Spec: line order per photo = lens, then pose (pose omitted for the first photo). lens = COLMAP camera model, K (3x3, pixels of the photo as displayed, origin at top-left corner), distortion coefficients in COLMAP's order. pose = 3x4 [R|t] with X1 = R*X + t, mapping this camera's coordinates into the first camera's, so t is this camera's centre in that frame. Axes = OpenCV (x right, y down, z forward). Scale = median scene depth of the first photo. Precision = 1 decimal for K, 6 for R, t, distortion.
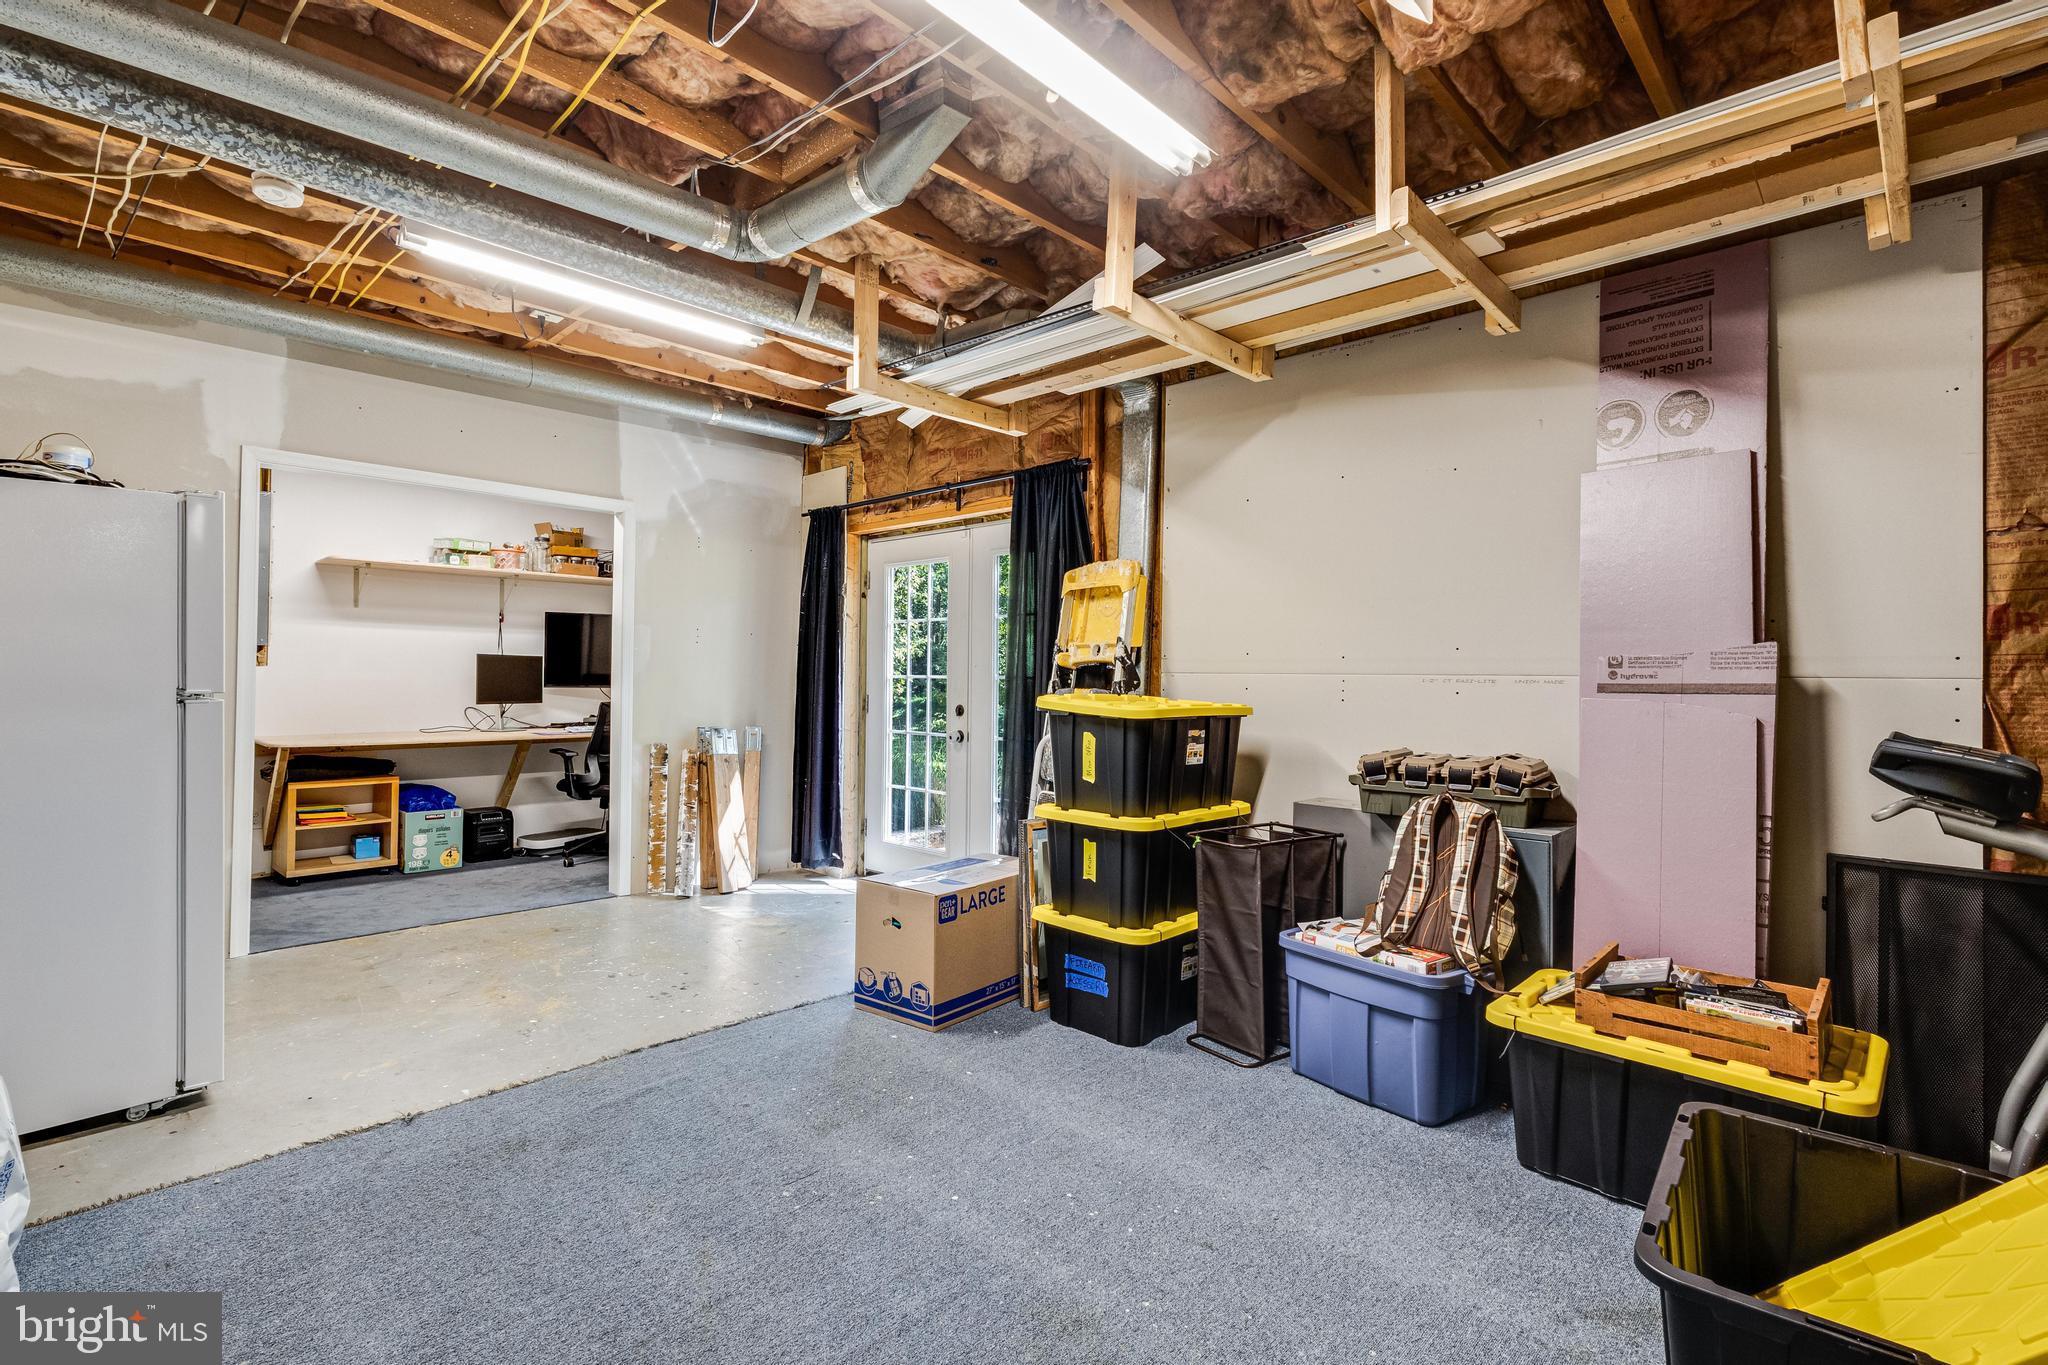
lens RADIAL K [[957.6, 0, 1024.0], [0, 957.6, 682.5], [0, 0, 1]] dist [0.000487, 0.000448]
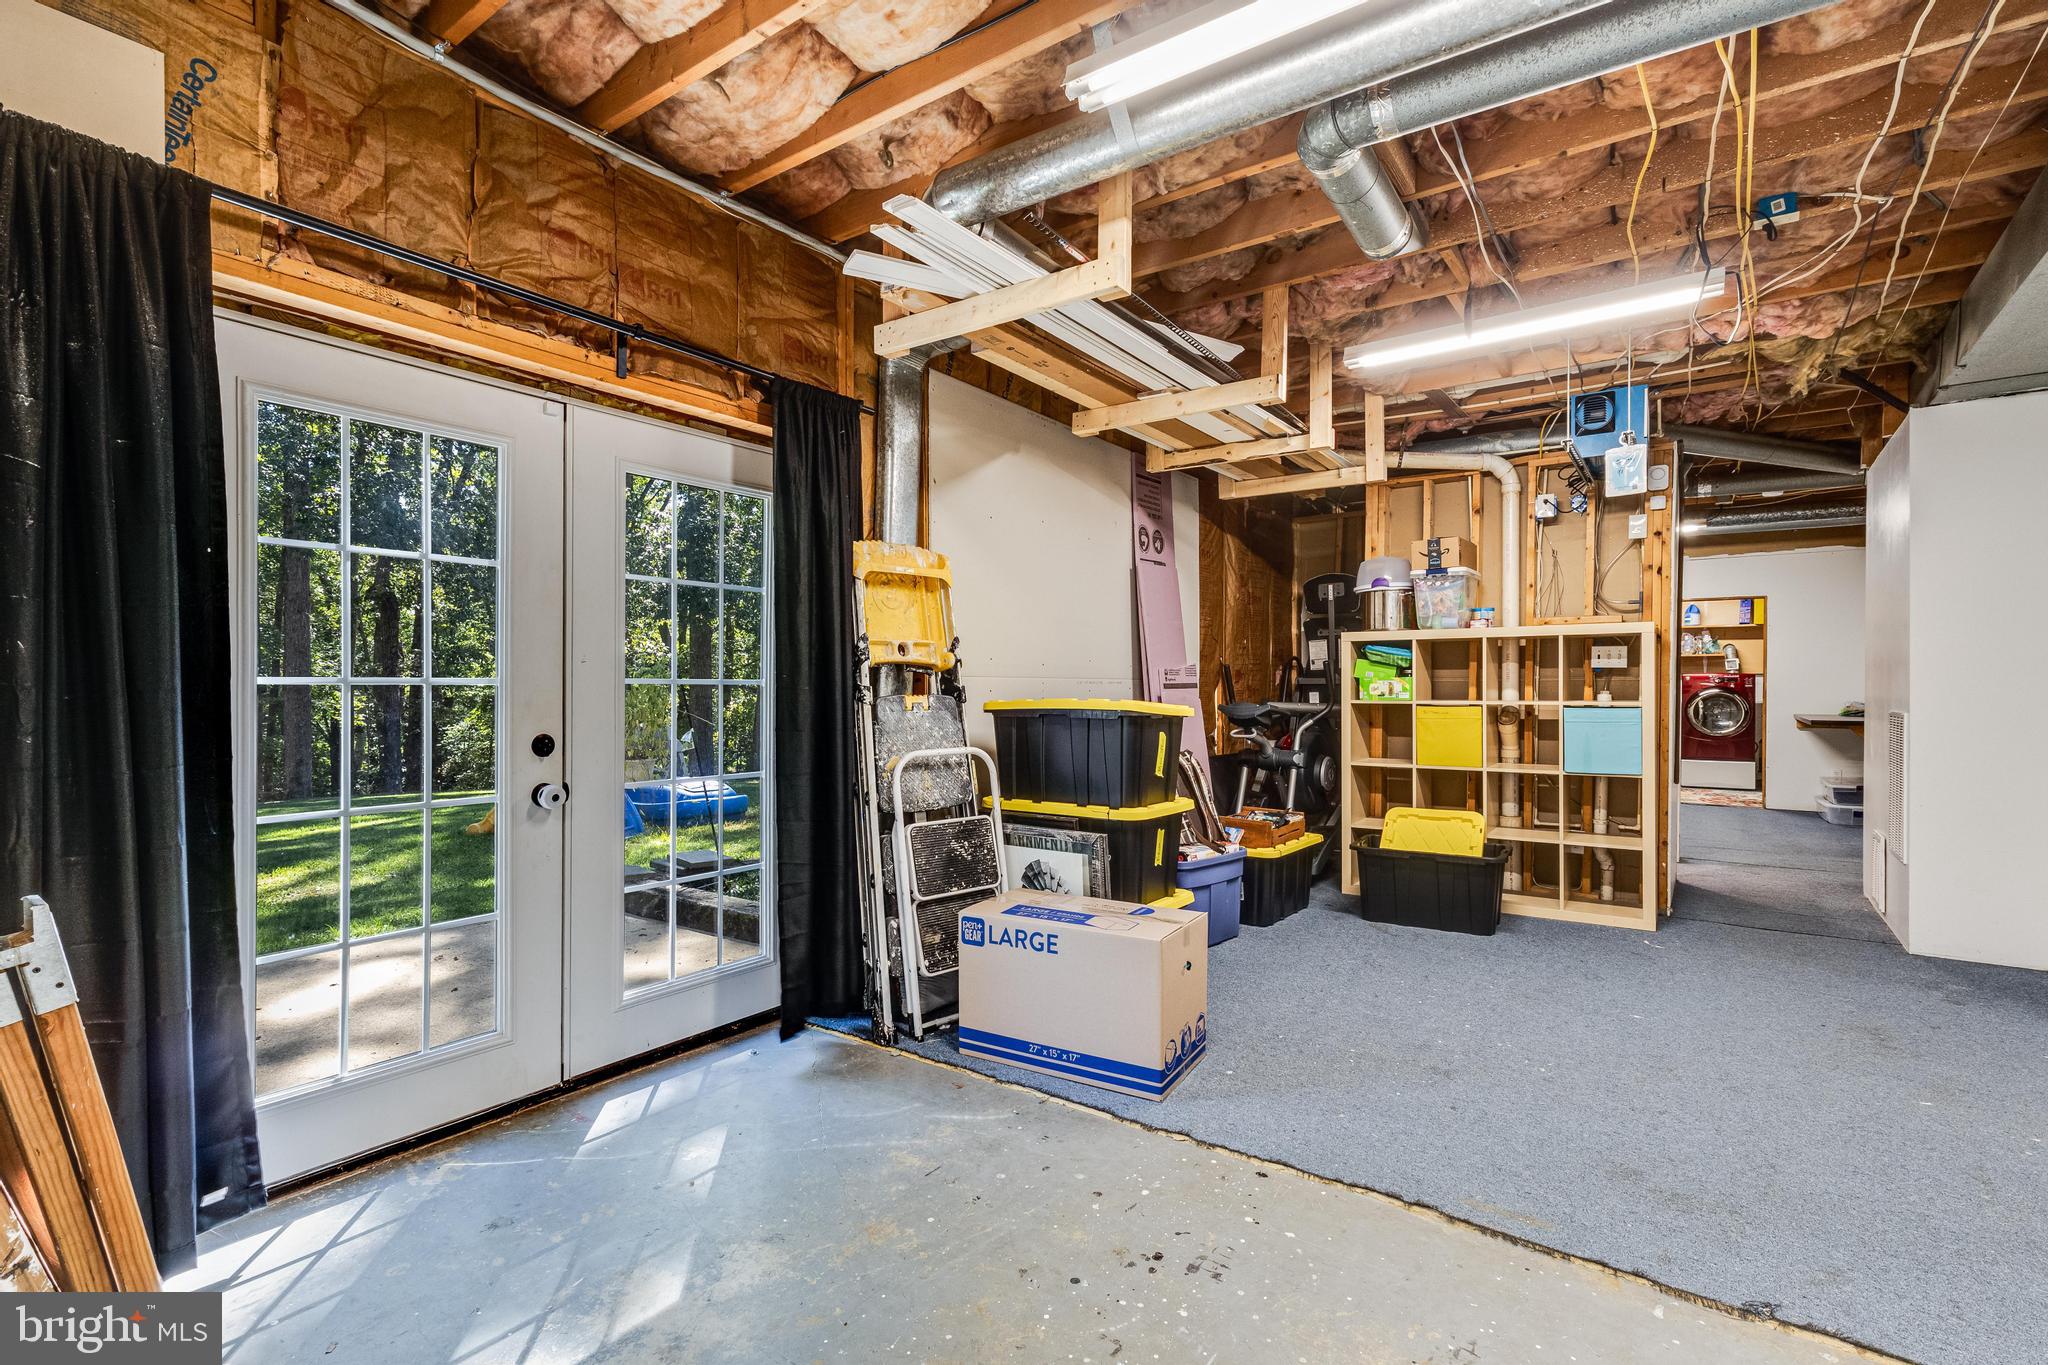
lens RADIAL K [[957.6, 0, 1024.0], [0, 957.6, 682.5], [0, 0, 1]] dist [0.000487, 0.000448]
pose [[-0.140560, -0.009729, 0.990024, -0.800441], [-0.001420, 0.999953, 0.009625, -0.011183], [-0.990071, -0.000052, -0.140567, 1.045375]]
